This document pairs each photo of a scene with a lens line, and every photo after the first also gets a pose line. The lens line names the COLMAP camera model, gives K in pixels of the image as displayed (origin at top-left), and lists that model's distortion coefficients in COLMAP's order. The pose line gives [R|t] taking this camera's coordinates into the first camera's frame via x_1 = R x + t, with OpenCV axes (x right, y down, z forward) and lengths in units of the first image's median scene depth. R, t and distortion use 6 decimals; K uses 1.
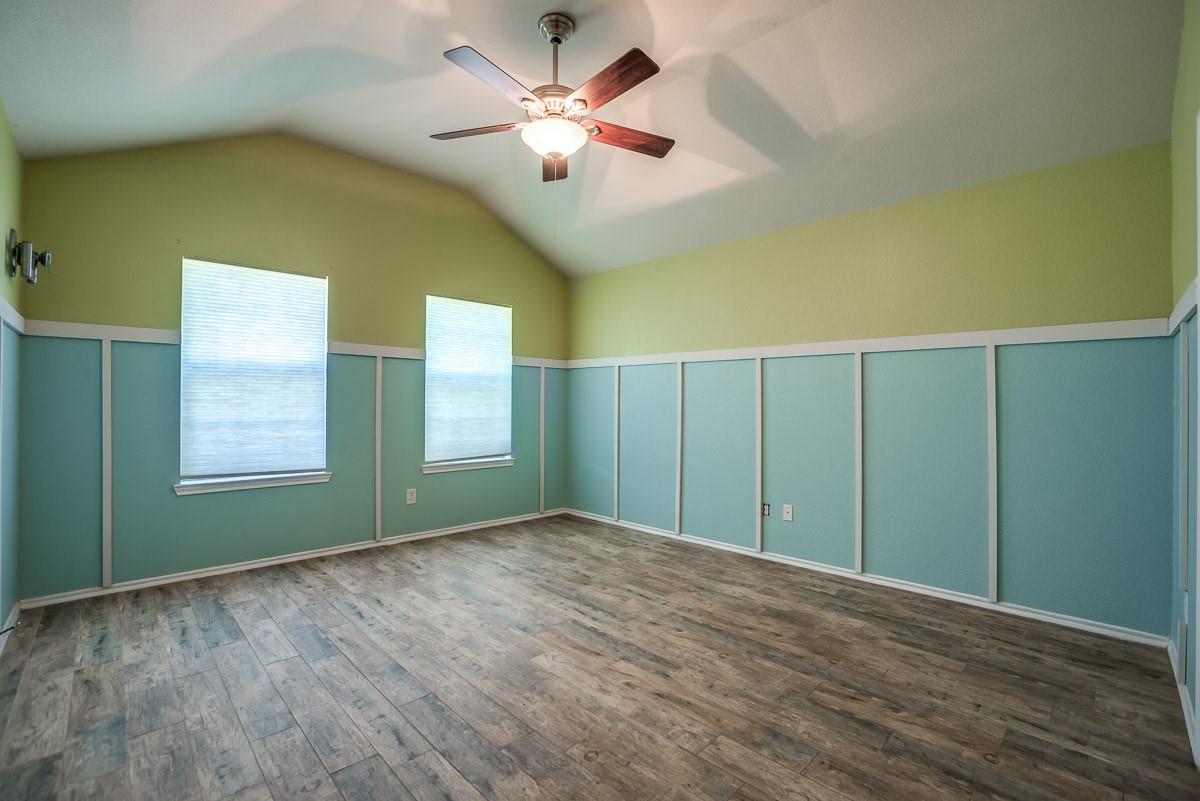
lens RADIAL K [[534.4, 0, 603.0], [0, 534.4, 411.1], [0, 0, 1]] dist [-0.039317, 0.000478]
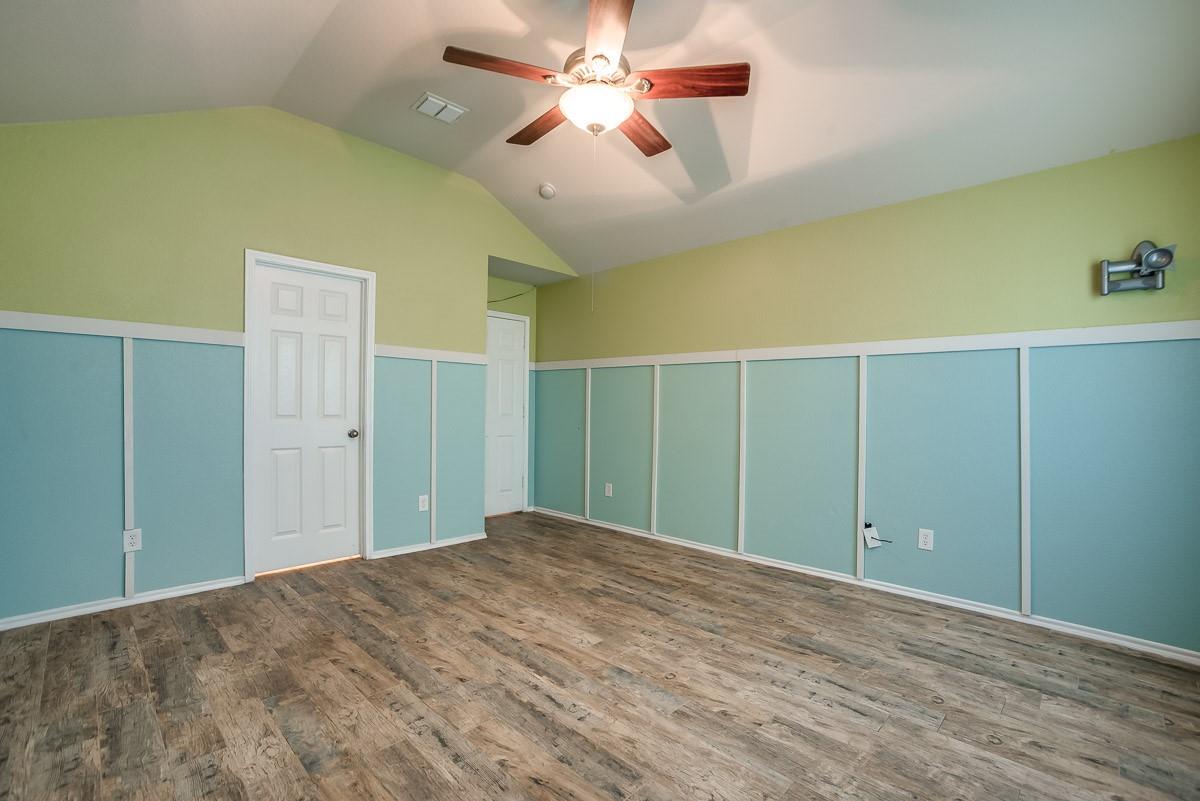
lens RADIAL K [[534.4, 0, 603.0], [0, 534.4, 411.1], [0, 0, 1]] dist [-0.039317, 0.000478]
pose [[-0.999641, -0.021377, -0.016143, -0.099105], [-0.021770, 0.999462, 0.024541, -0.029414], [0.015610, 0.024883, -0.999568, 1.878550]]
